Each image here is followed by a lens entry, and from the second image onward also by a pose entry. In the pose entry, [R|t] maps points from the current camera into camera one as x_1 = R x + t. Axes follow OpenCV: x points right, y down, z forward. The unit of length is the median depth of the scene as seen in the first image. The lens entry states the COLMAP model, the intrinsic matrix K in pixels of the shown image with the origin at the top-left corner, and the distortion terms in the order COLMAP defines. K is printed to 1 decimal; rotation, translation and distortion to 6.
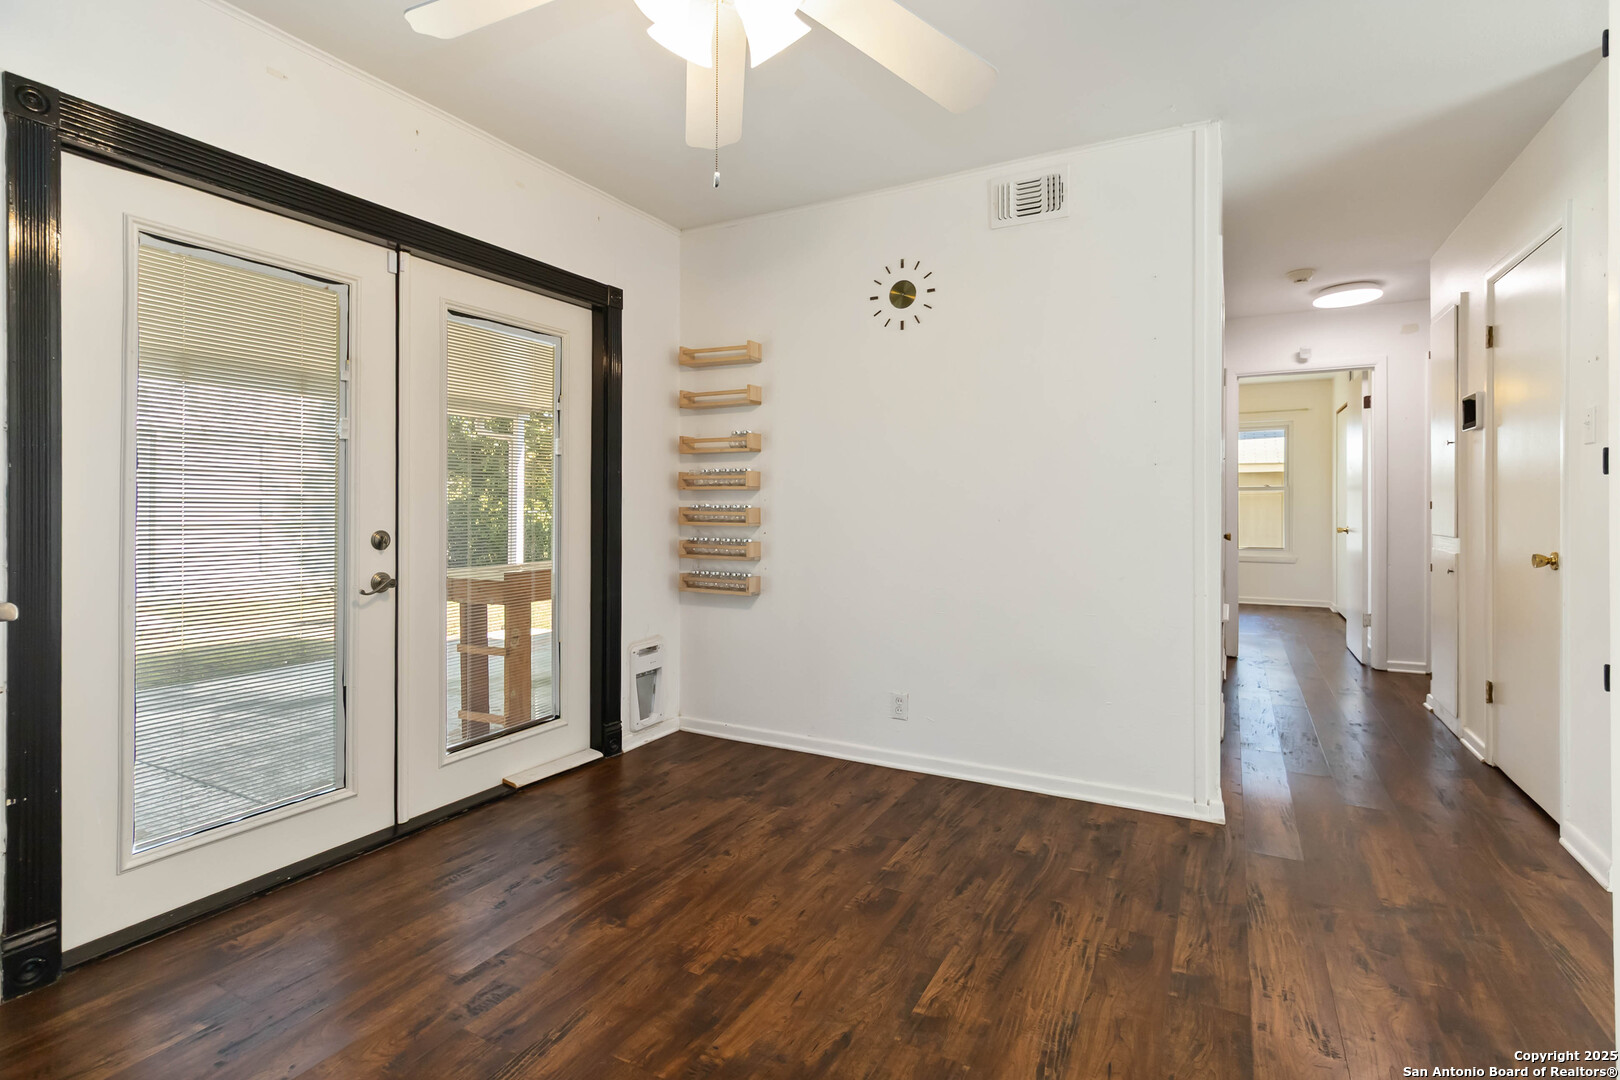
lens RADIAL K [[759.3, 0, 823.7], [0, 759.3, 509.4], [0, 0, 1]] dist [-0.002185, 0.002980]
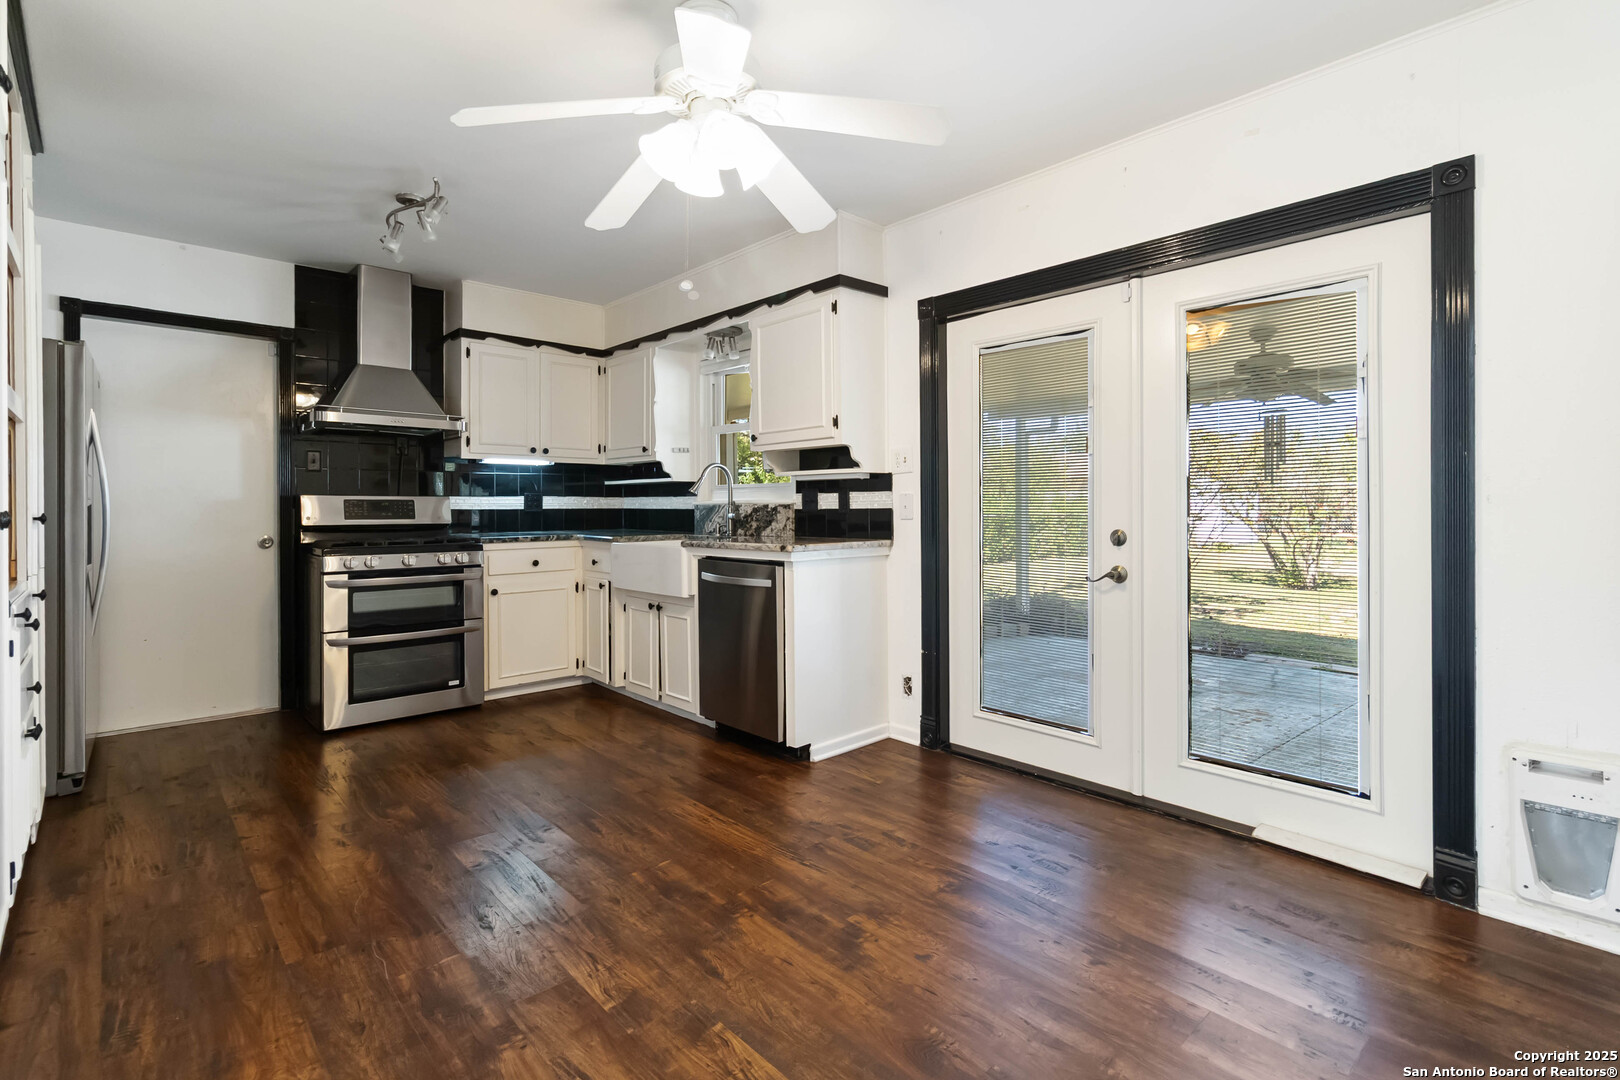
lens RADIAL K [[759.3, 0, 816.8], [0, 759.3, 512.0], [0, 0, 1]] dist [-0.002185, 0.002980]
pose [[-0.324295, 0.004025, -0.945947, 0.774632], [-0.005654, 0.999965, 0.006194, -0.003682], [0.945939, 0.007357, -0.324261, 1.107113]]
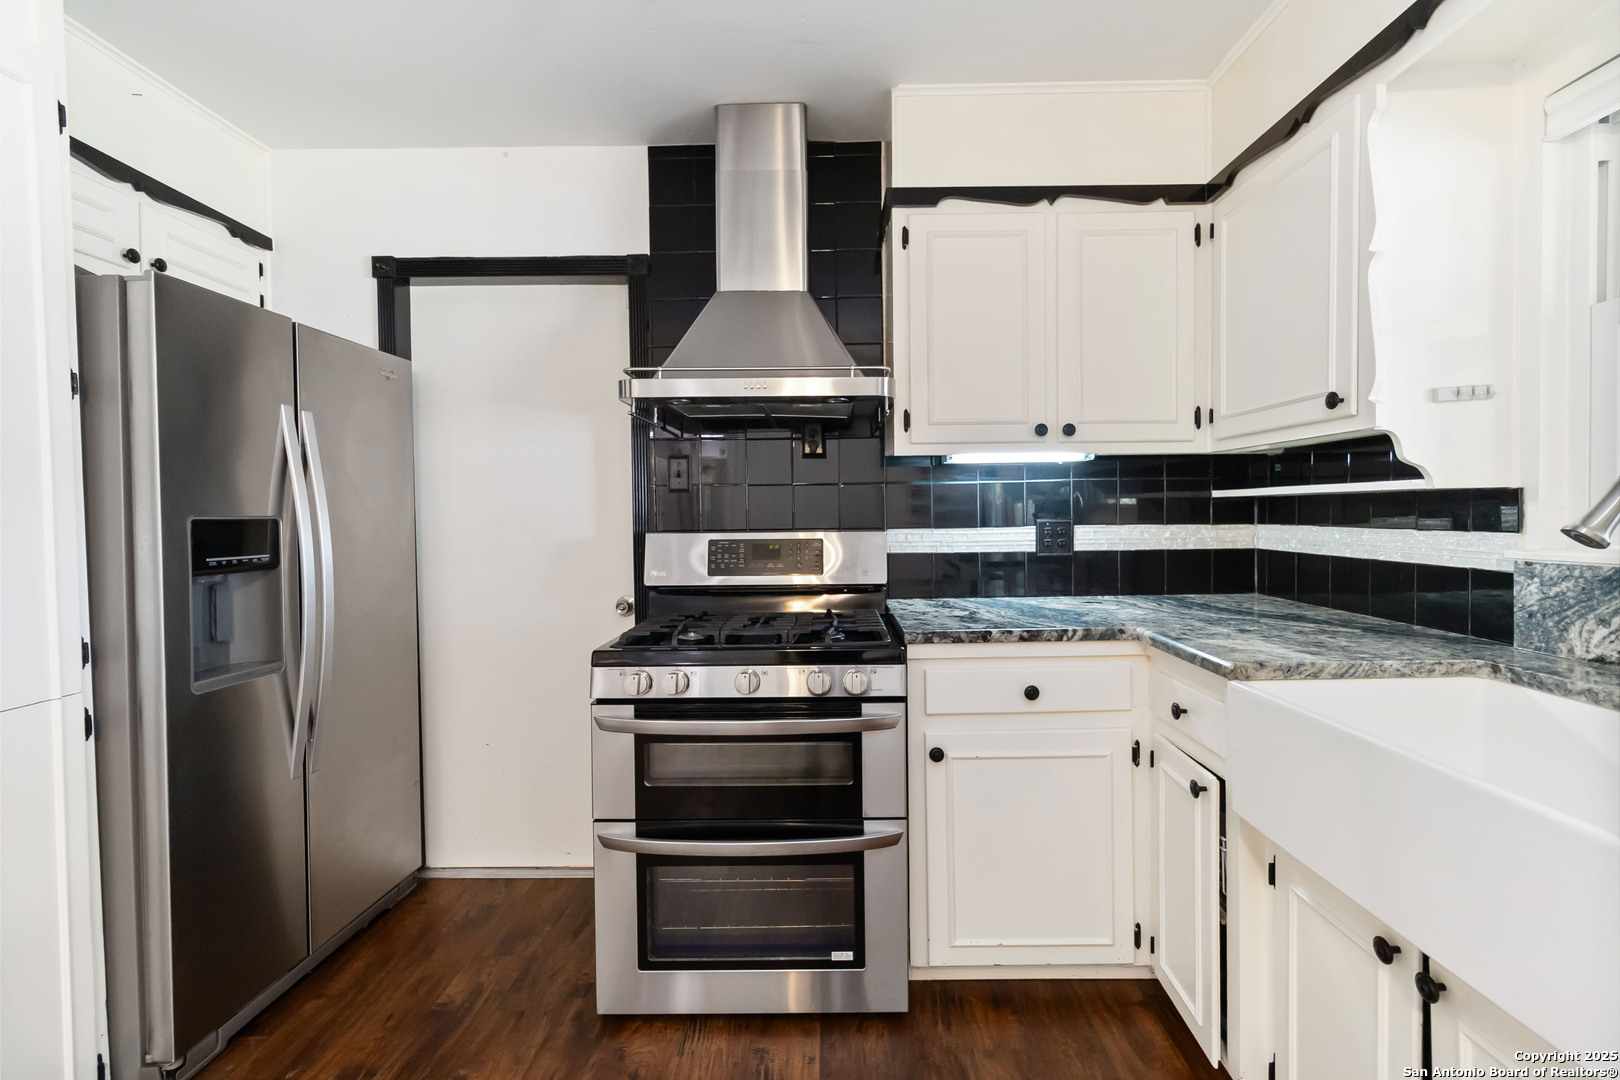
lens RADIAL K [[759.3, 0, 815.3], [0, 759.3, 529.8], [0, 0, 1]] dist [-0.002185, 0.002980]
pose [[-0.885838, 0.019608, -0.463580, -0.319996], [0.007167, 0.999566, 0.028583, -0.063379], [0.463940, 0.021998, -0.885594, 0.361677]]
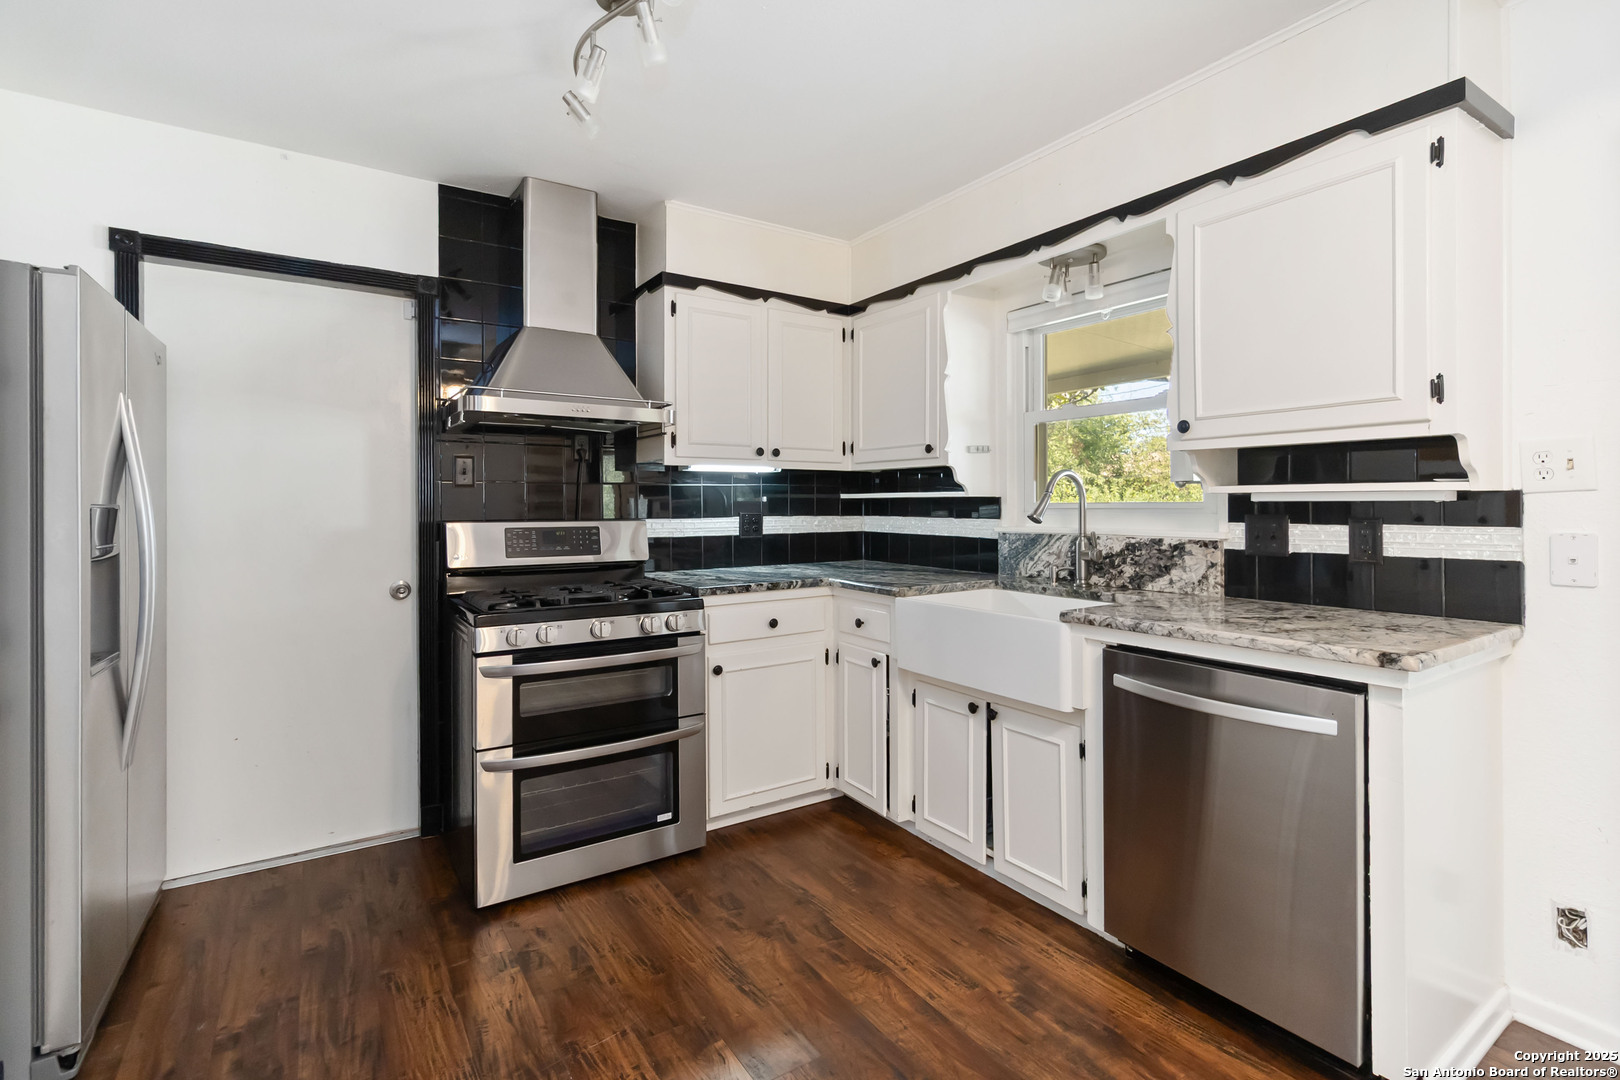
lens RADIAL K [[759.3, 0, 821.6], [0, 759.3, 512.9], [0, 0, 1]] dist [-0.002185, 0.002980]
pose [[-0.468404, 0.008576, -0.883473, 0.222840], [-0.005024, 0.999911, 0.012370, -0.063228], [0.883500, 0.010233, -0.468319, 0.417888]]
